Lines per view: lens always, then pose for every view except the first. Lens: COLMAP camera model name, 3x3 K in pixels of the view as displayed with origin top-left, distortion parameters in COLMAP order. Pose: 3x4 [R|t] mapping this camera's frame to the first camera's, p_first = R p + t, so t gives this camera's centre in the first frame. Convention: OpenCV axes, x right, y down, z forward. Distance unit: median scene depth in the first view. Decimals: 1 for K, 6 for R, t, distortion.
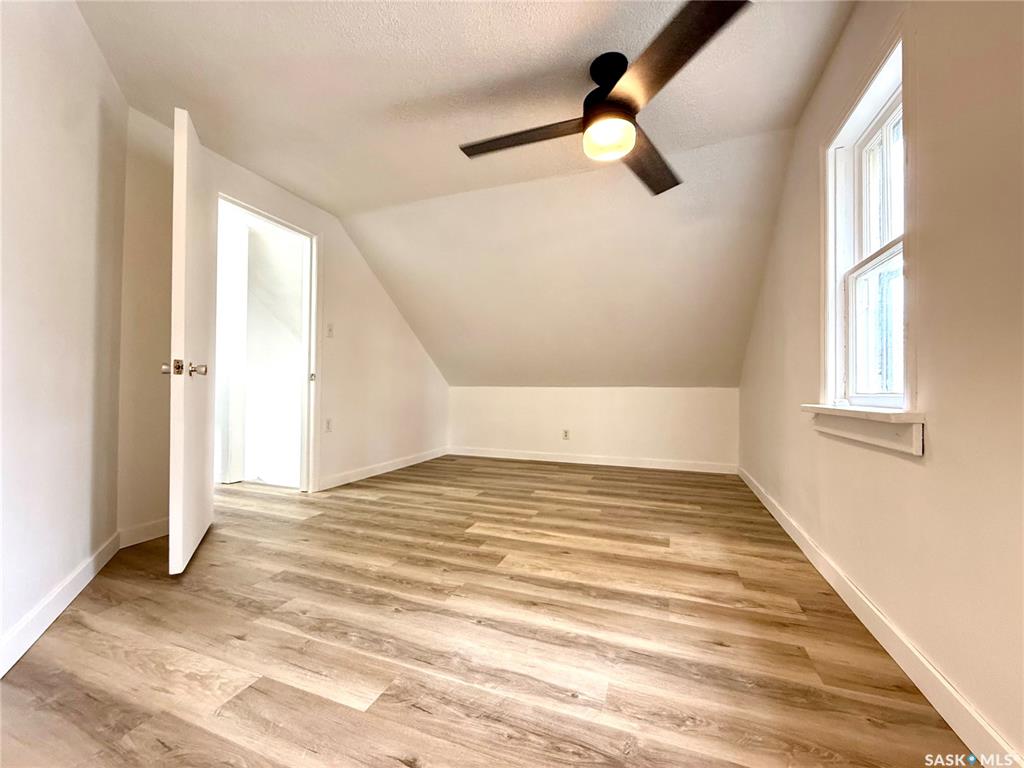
lens RADIAL K [[407.1, 0, 513.2], [0, 407.1, 391.1], [0, 0, 1]] dist [0.000477, -0.000792]
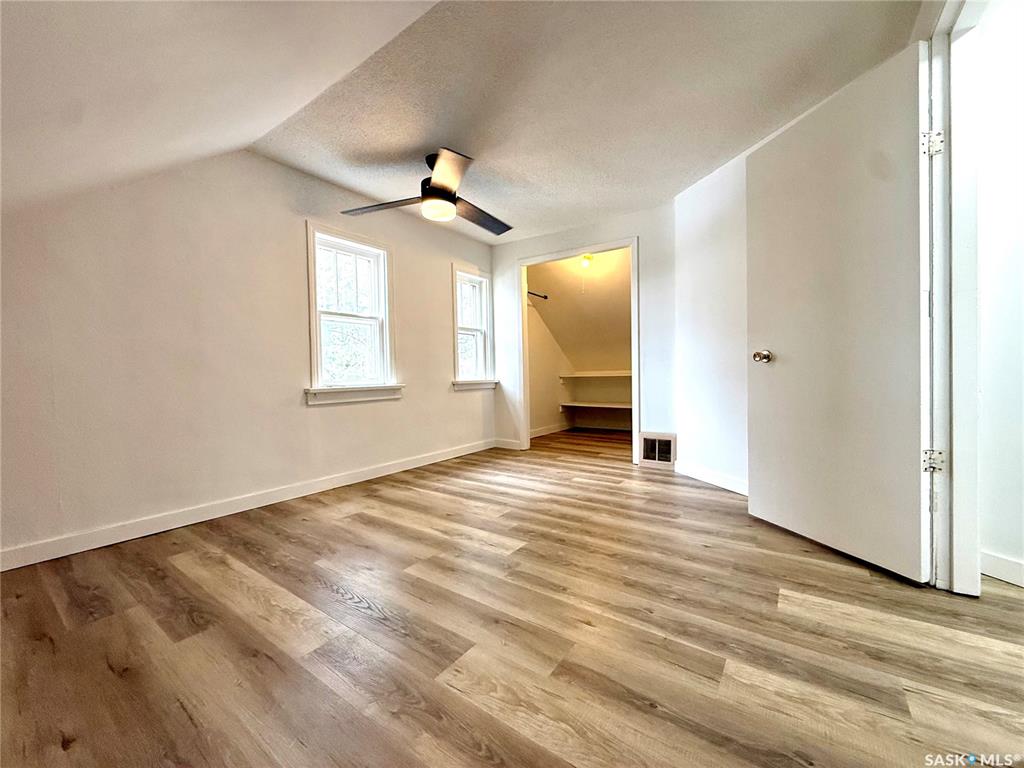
lens RADIAL K [[407.1, 0, 509.1], [0, 407.1, 377.3], [0, 0, 1]] dist [0.000477, -0.000792]
pose [[-0.964530, 0.008657, 0.263830, -0.353097], [0.011928, 0.999871, 0.010800, -0.013508], [-0.263703, 0.013564, -0.964509, 2.075905]]
